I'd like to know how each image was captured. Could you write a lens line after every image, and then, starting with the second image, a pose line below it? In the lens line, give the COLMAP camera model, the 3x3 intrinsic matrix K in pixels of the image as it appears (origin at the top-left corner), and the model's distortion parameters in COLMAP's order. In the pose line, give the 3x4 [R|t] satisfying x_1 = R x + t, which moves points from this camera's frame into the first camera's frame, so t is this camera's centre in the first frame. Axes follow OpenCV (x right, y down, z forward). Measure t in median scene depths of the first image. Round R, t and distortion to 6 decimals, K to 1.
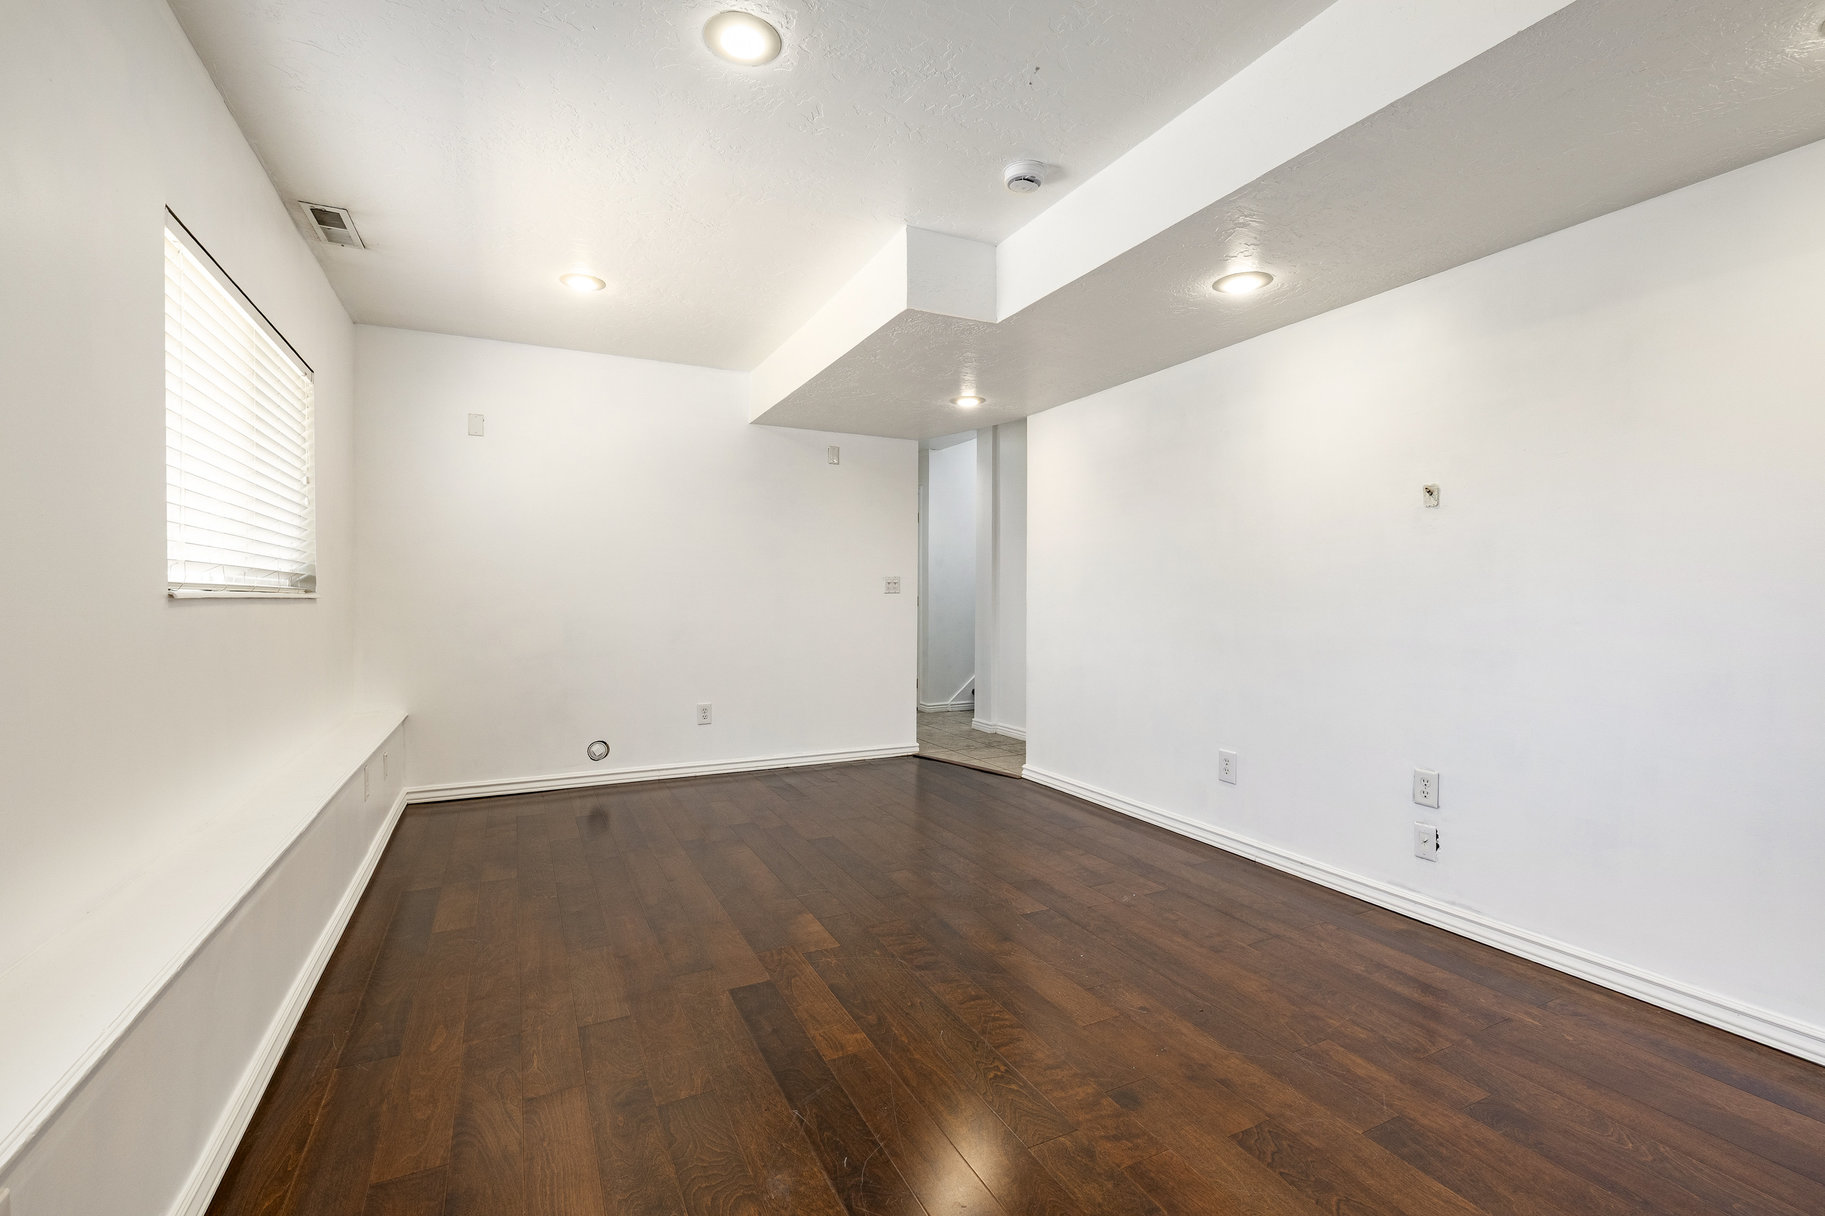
lens RADIAL K [[783.6, 0, 897.1], [0, 783.6, 605.0], [0, 0, 1]] dist [-0.002462, -0.000345]
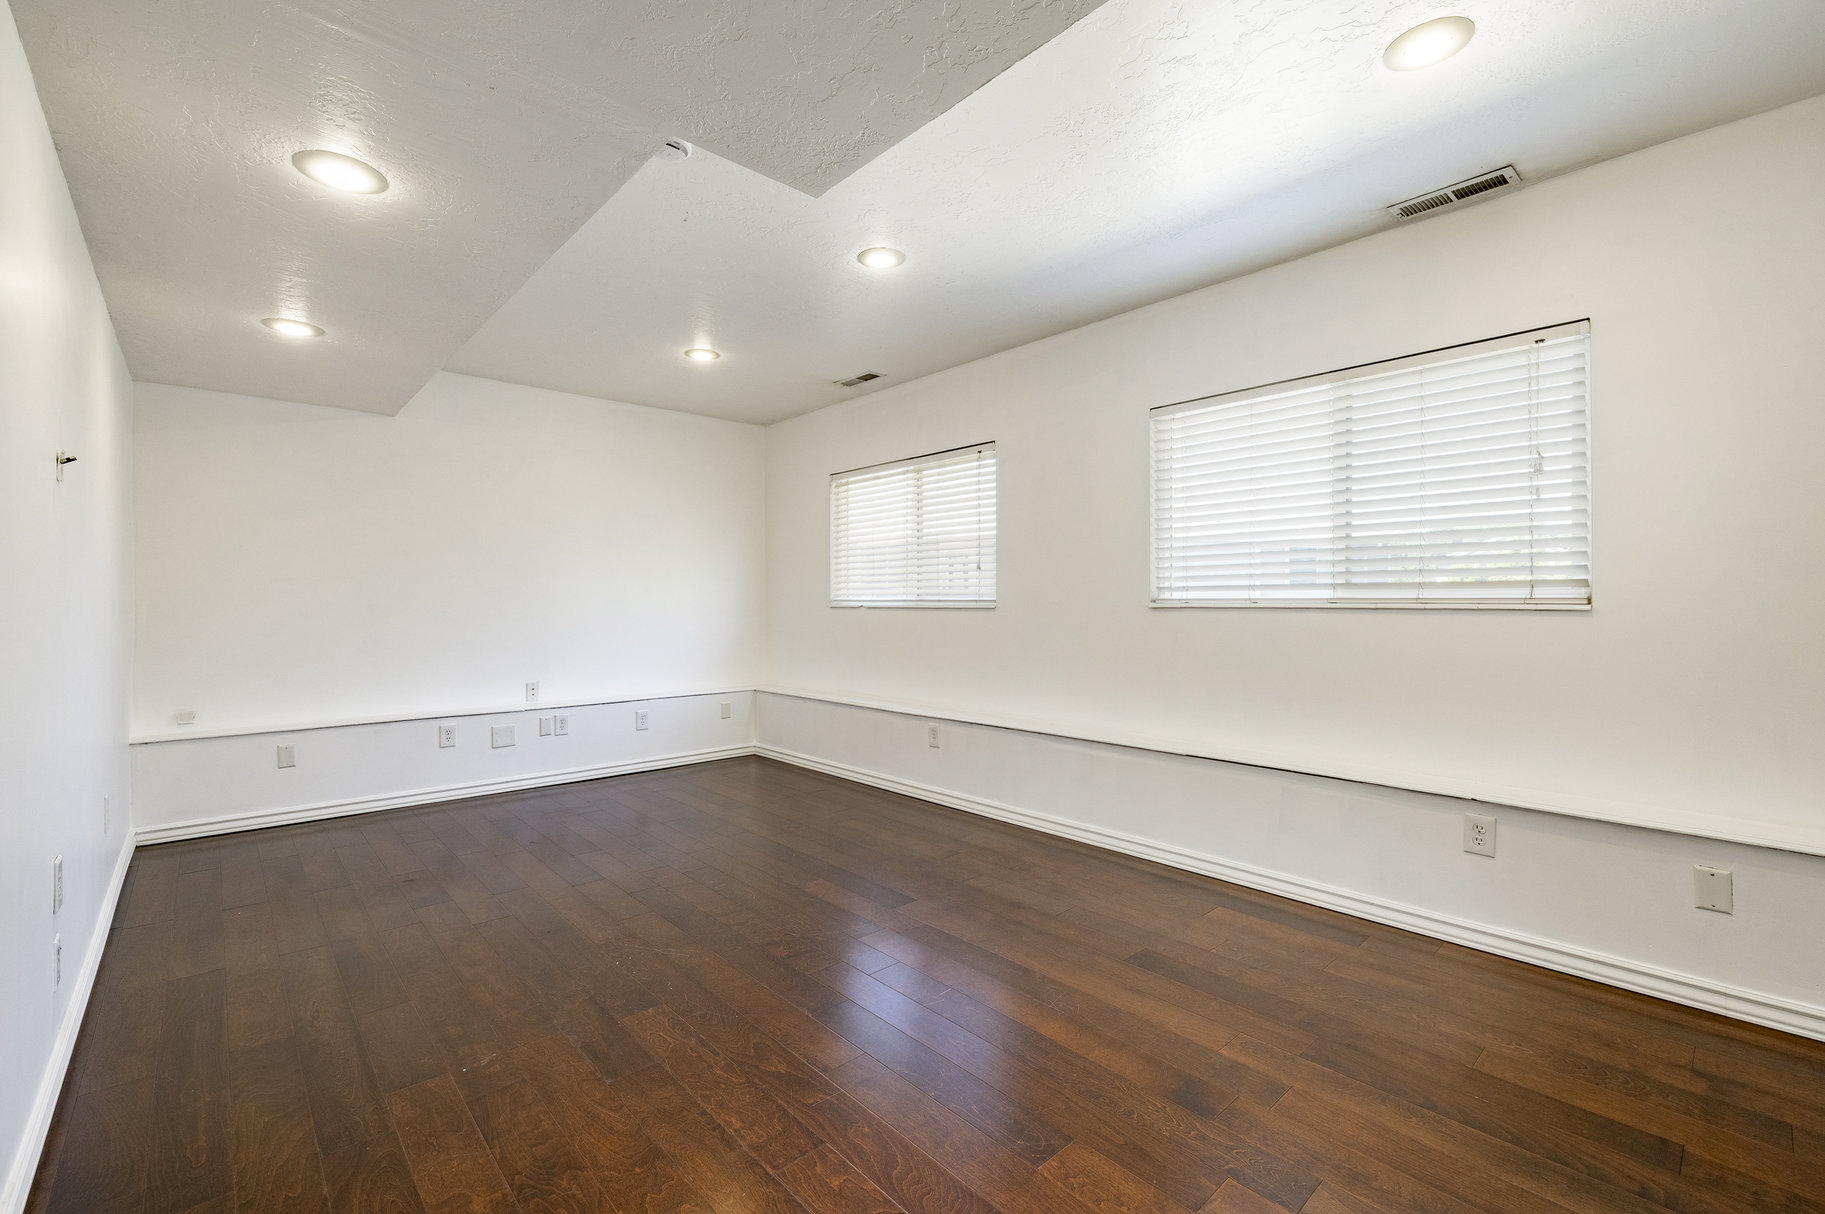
lens RADIAL K [[774.4, 0, 908.4], [0, 774.4, 604.5], [0, 0, 1]] dist [0.000963, 0.000118]
pose [[-0.959325, -0.000095, -0.282305, 0.133941], [-0.002540, 0.999962, 0.008296, -0.022875], [0.282293, 0.008676, -0.959289, 1.744174]]
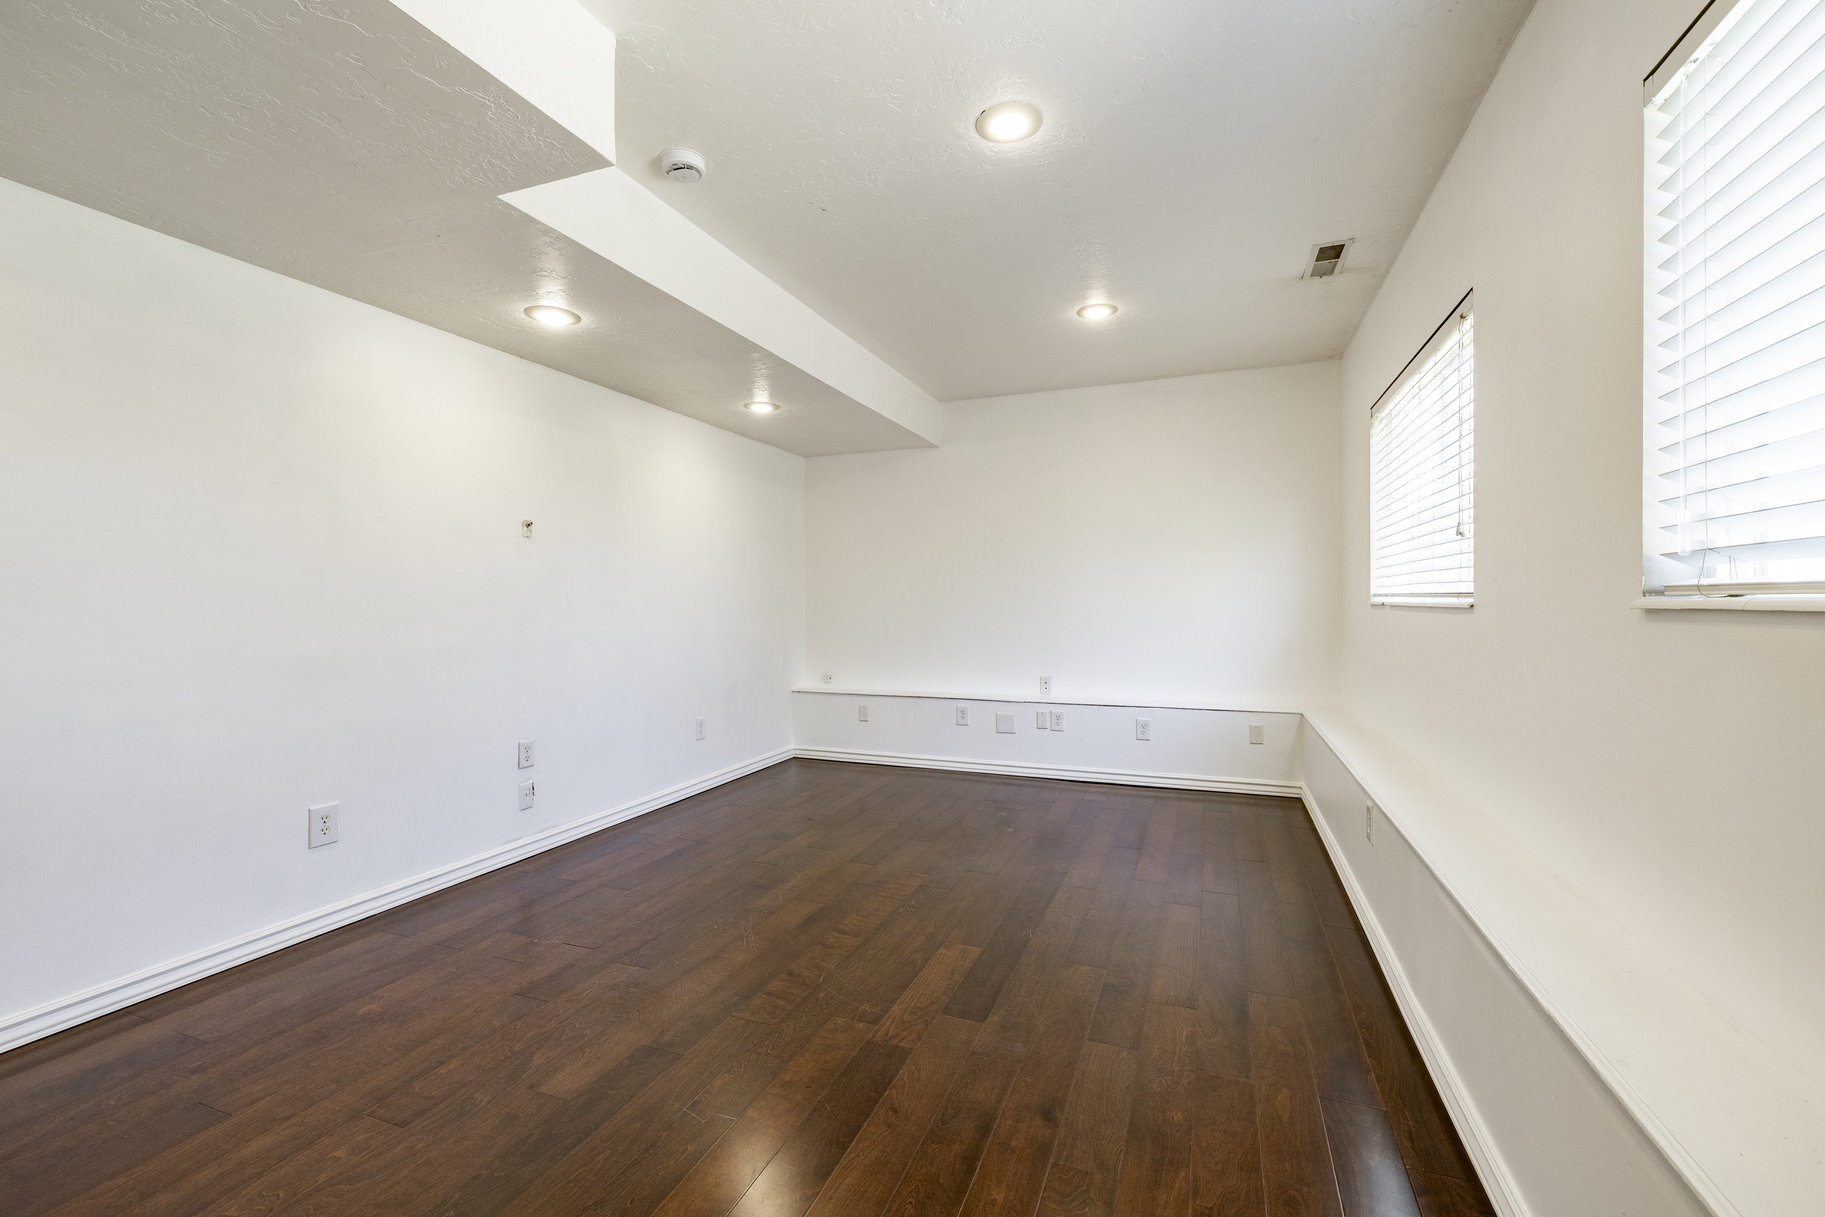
lens RADIAL K [[774.4, 0, 908.4], [0, 774.4, 606.0], [0, 0, 1]] dist [0.000963, 0.000118]
pose [[-0.678928, -0.003771, 0.734195, -0.644979], [0.007672, 0.999896, 0.012230, -0.020158], [-0.734165, 0.013936, -0.678828, 1.302640]]
